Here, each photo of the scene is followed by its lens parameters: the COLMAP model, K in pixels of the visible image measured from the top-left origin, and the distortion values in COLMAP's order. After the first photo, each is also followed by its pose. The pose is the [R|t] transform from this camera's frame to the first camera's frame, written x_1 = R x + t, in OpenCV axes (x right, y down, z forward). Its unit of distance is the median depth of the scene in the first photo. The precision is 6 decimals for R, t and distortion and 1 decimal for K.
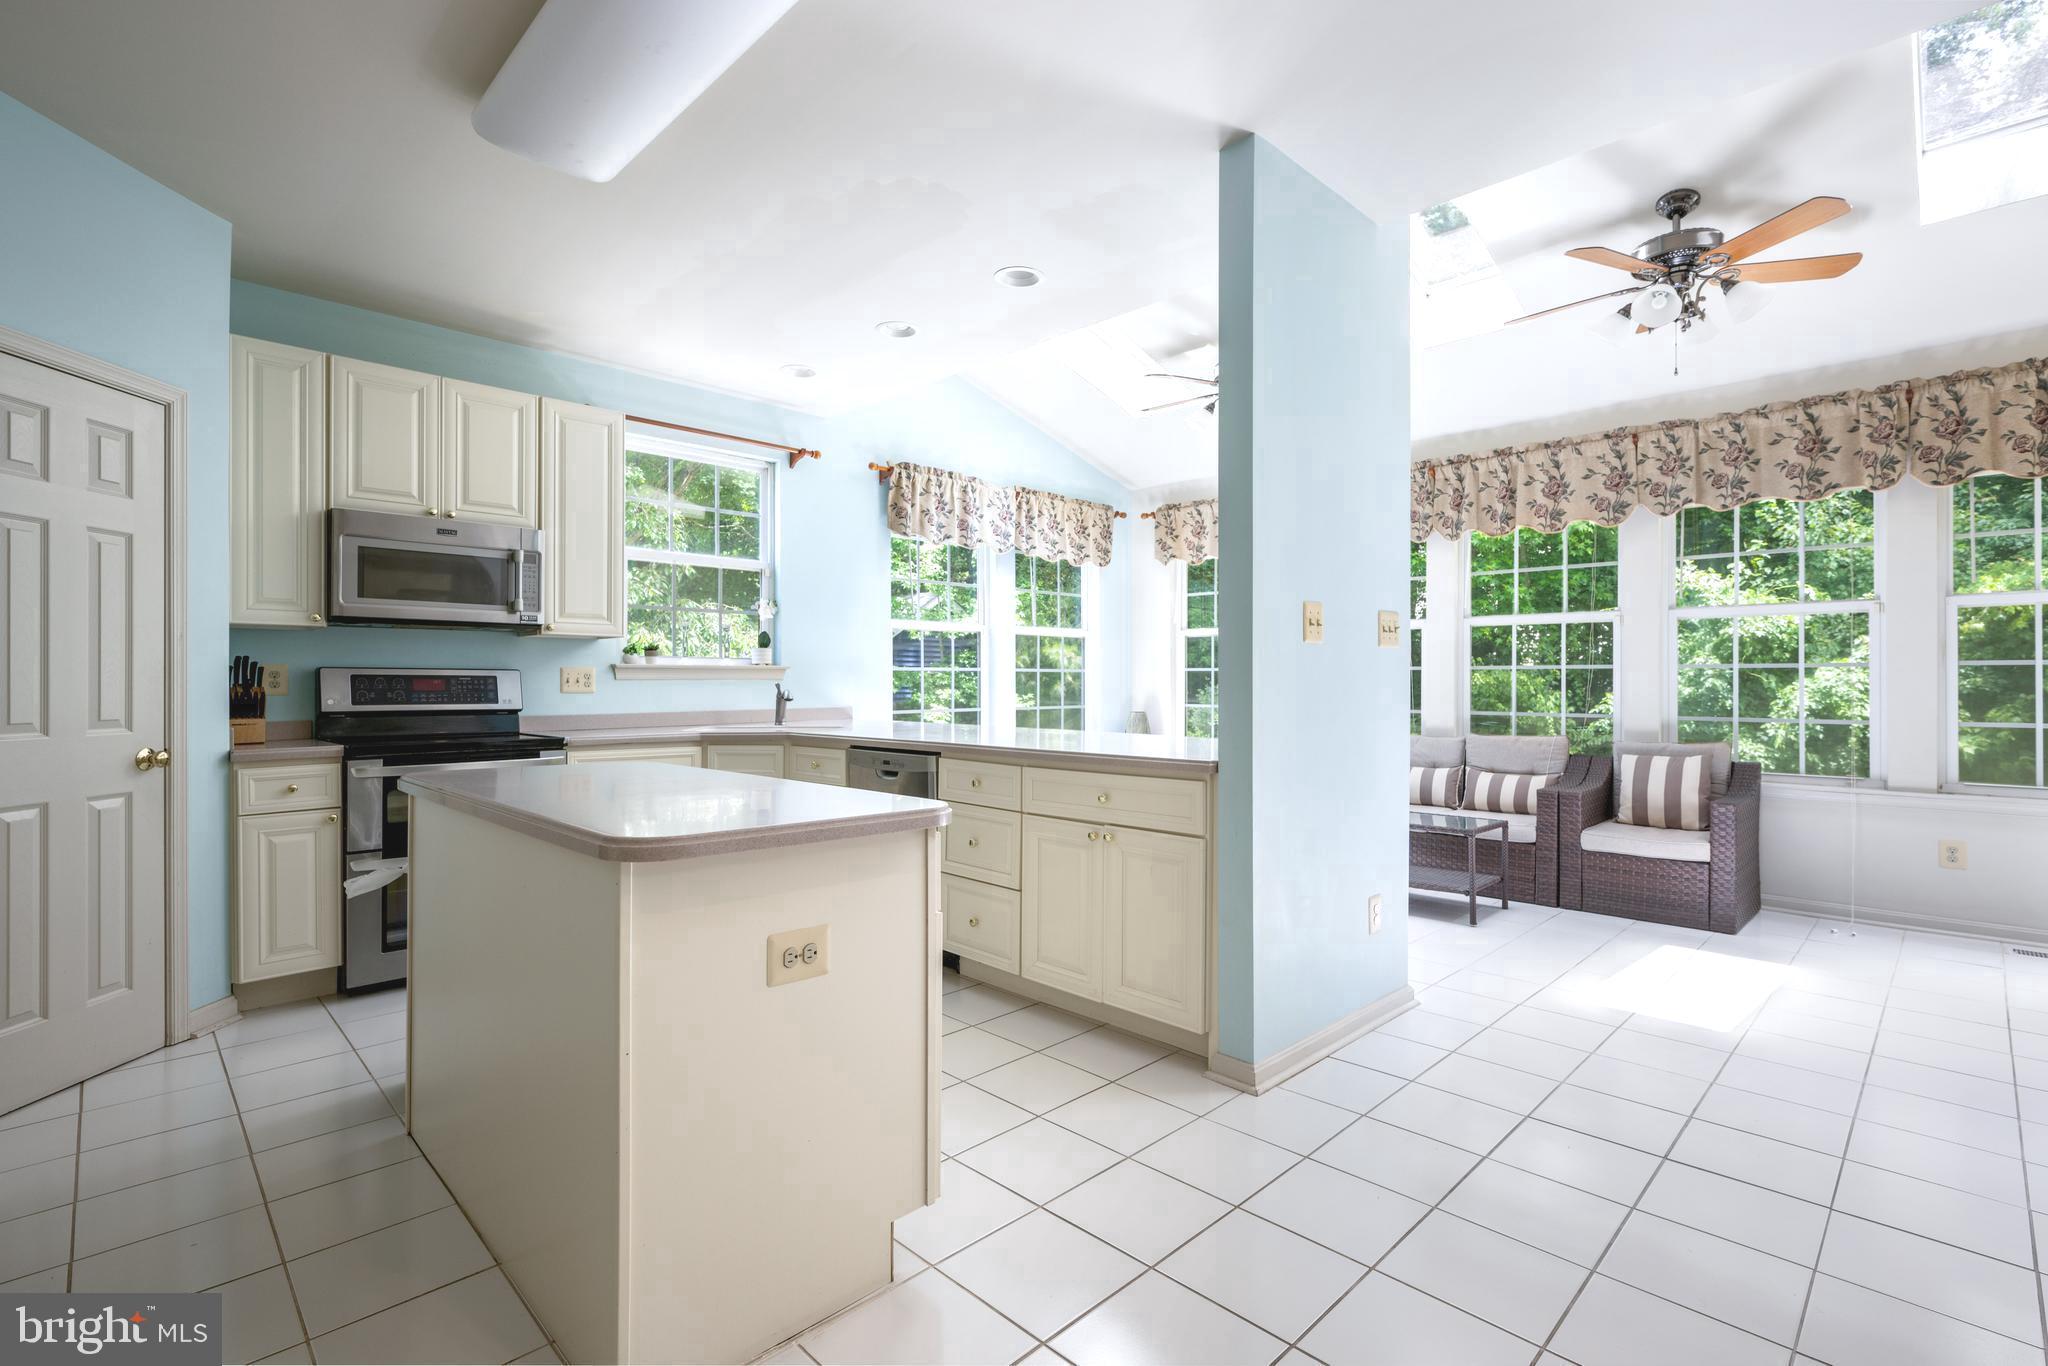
lens RADIAL K [[931.4, 0, 1032.6], [0, 931.4, 683.1], [0, 0, 1]] dist [-0.005651, 0.001241]
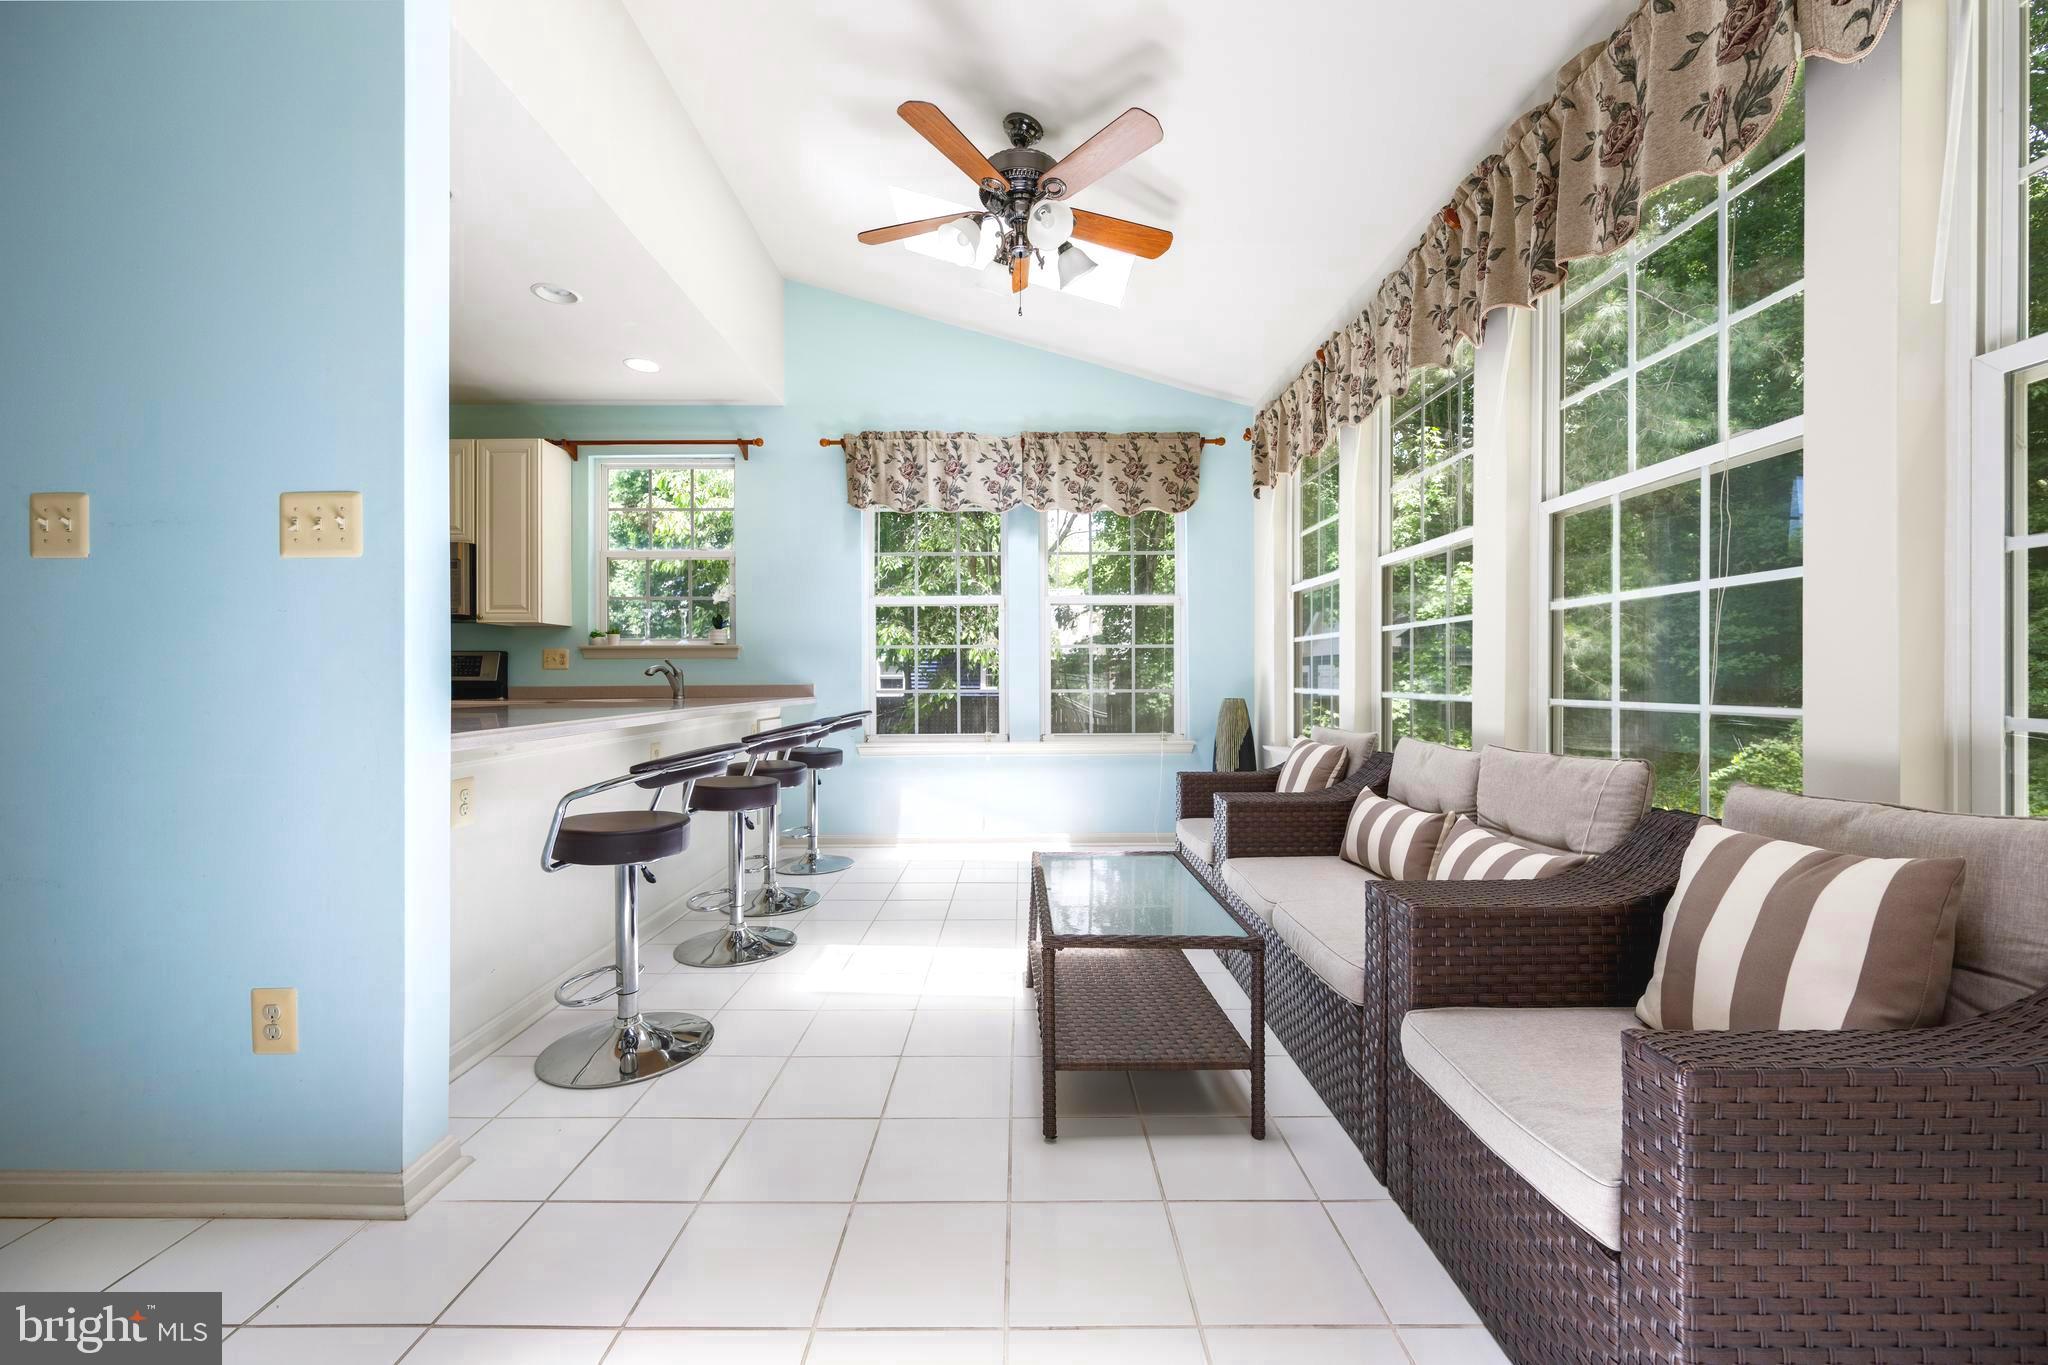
lens RADIAL K [[807.6, 0, 1030.2], [0, 807.6, 660.0], [0, 0, 1]] dist [-0.001755, 0.000218]
pose [[0.713327, 0.003792, -0.700822, 0.809616], [0.000833, 0.999980, 0.006258, -0.009250], [0.700831, -0.005048, 0.713309, 0.744291]]
